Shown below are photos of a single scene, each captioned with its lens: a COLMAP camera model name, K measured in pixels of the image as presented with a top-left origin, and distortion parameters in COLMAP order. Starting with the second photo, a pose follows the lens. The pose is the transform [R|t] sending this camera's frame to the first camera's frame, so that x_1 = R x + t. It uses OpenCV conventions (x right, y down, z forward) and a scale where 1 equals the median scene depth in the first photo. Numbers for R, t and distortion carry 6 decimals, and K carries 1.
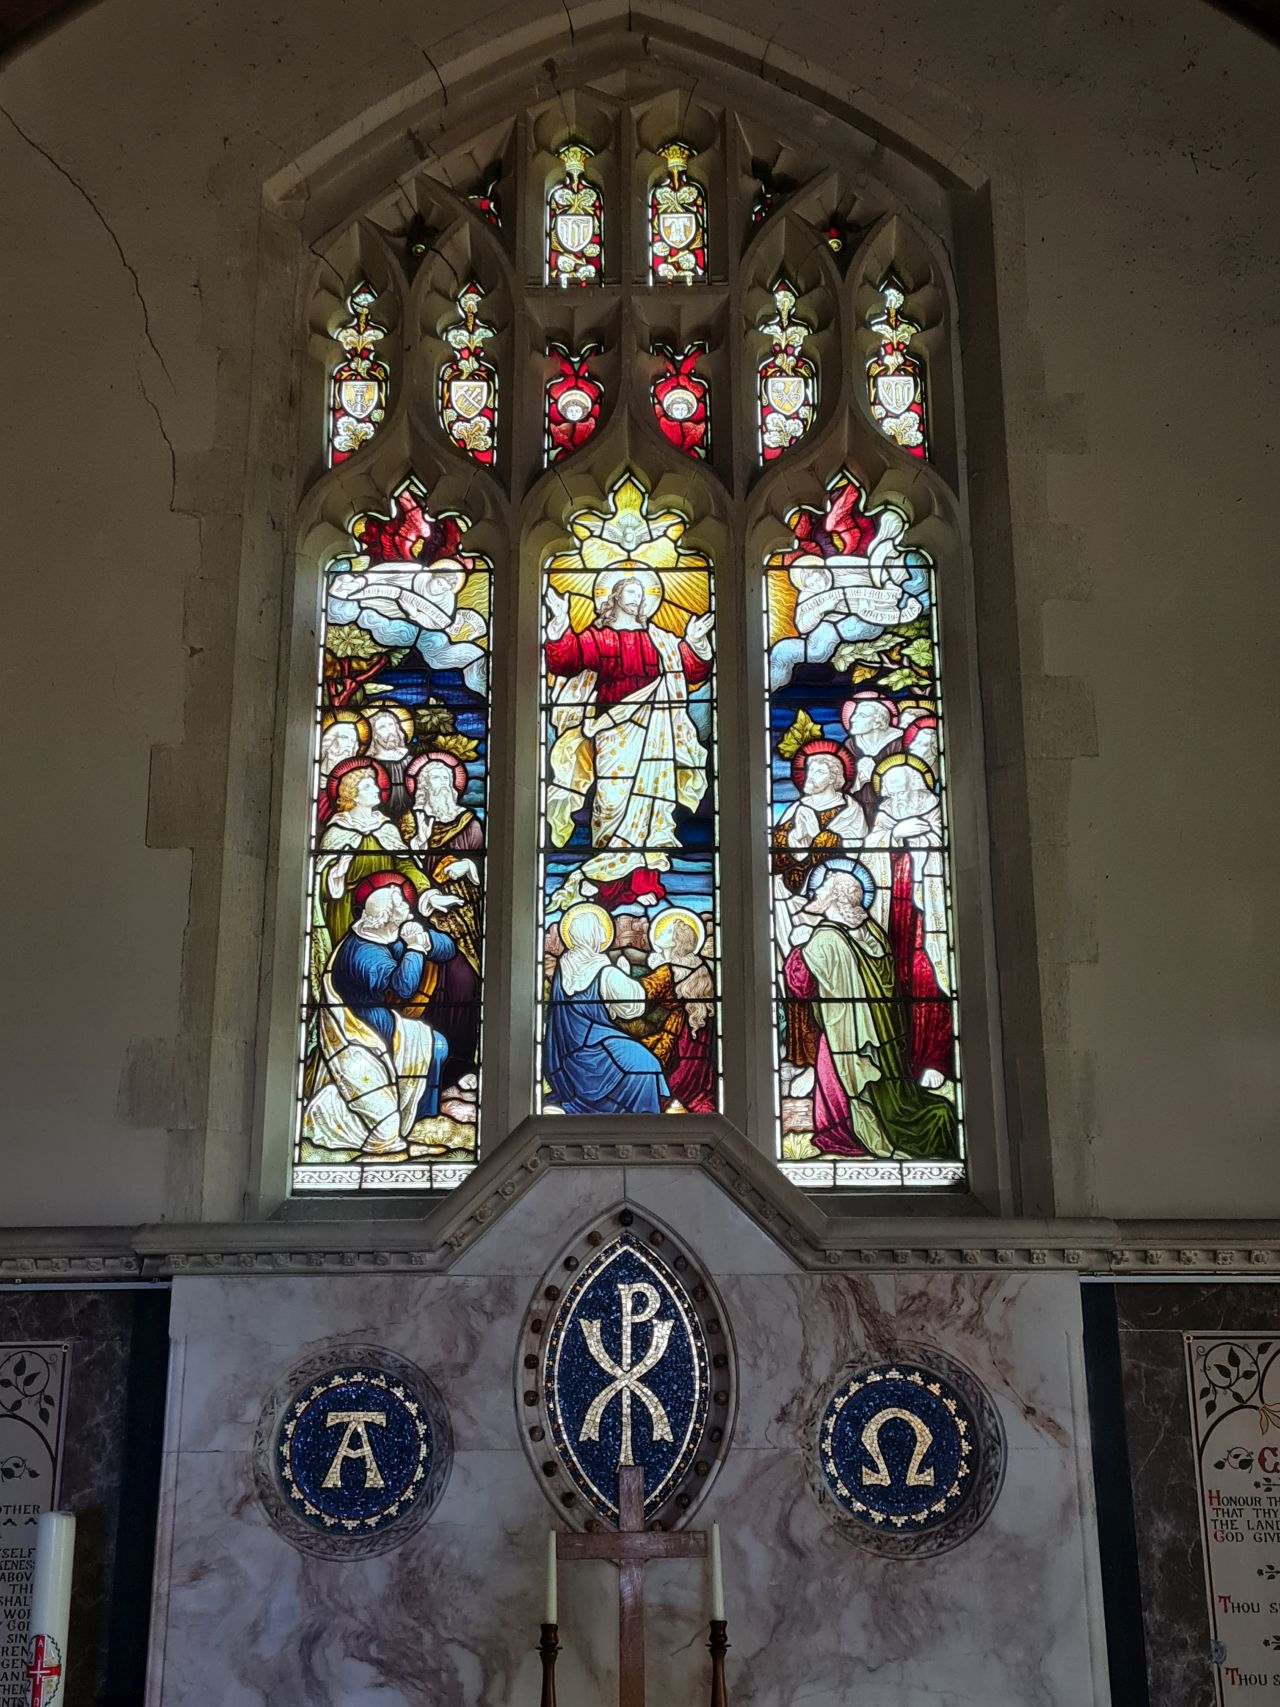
lens RADIAL K [[1857.3, 0, 628.6], [0, 1857.3, 857.5], [0, 0, 1]] dist [0.049401, -0.011213]
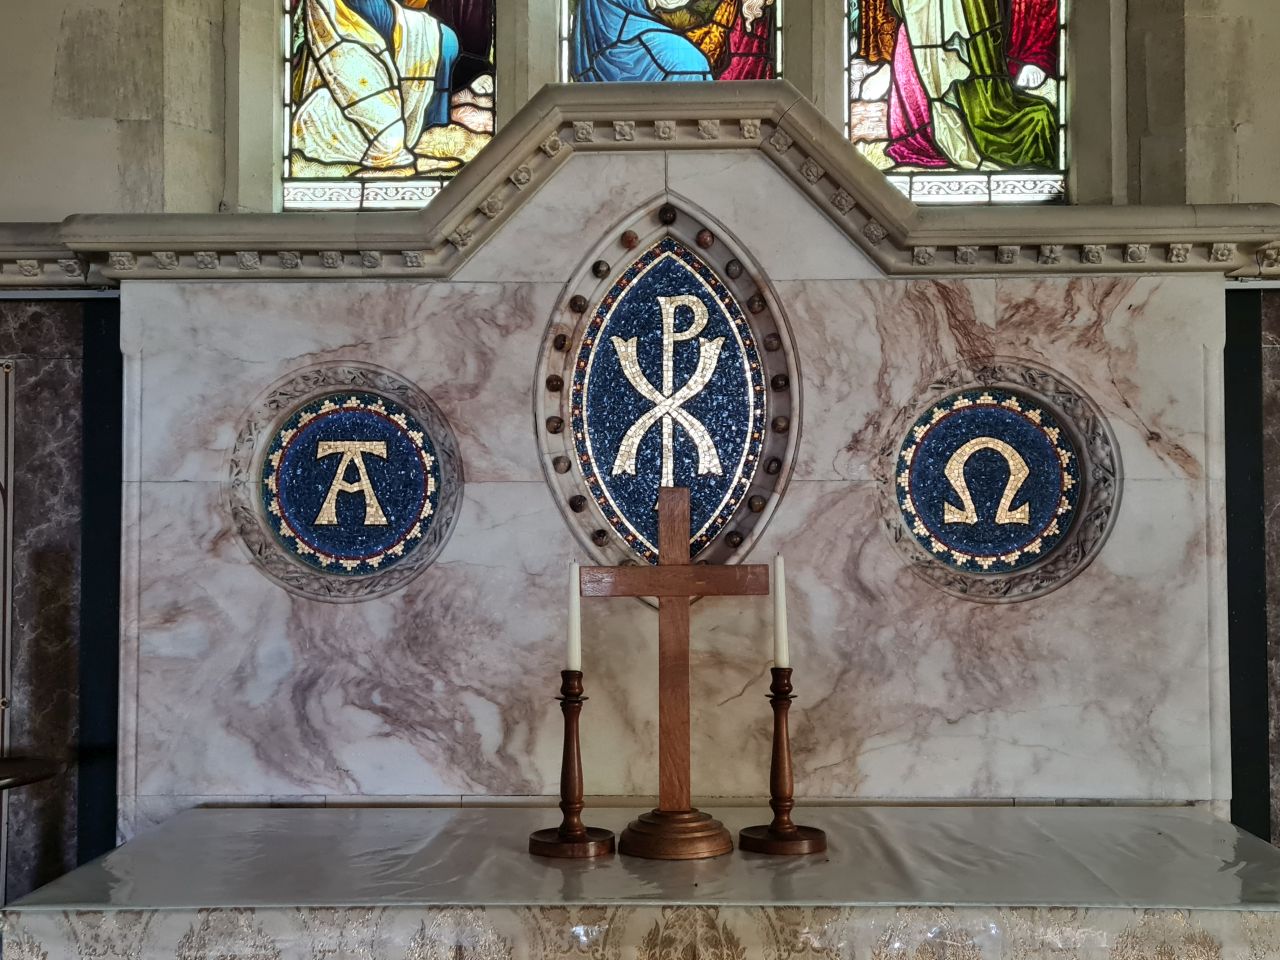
lens RADIAL K [[1392.7, 0, 640.0], [0, 1392.7, 480.0], [0, 0, 1]] dist [0.049401, -0.011213]
pose [[0.999803, 0.001806, -0.019788, -0.001168], [0.003130, 0.969119, 0.246574, 0.157160], [0.019622, -0.246588, 0.968922, 0.379699]]
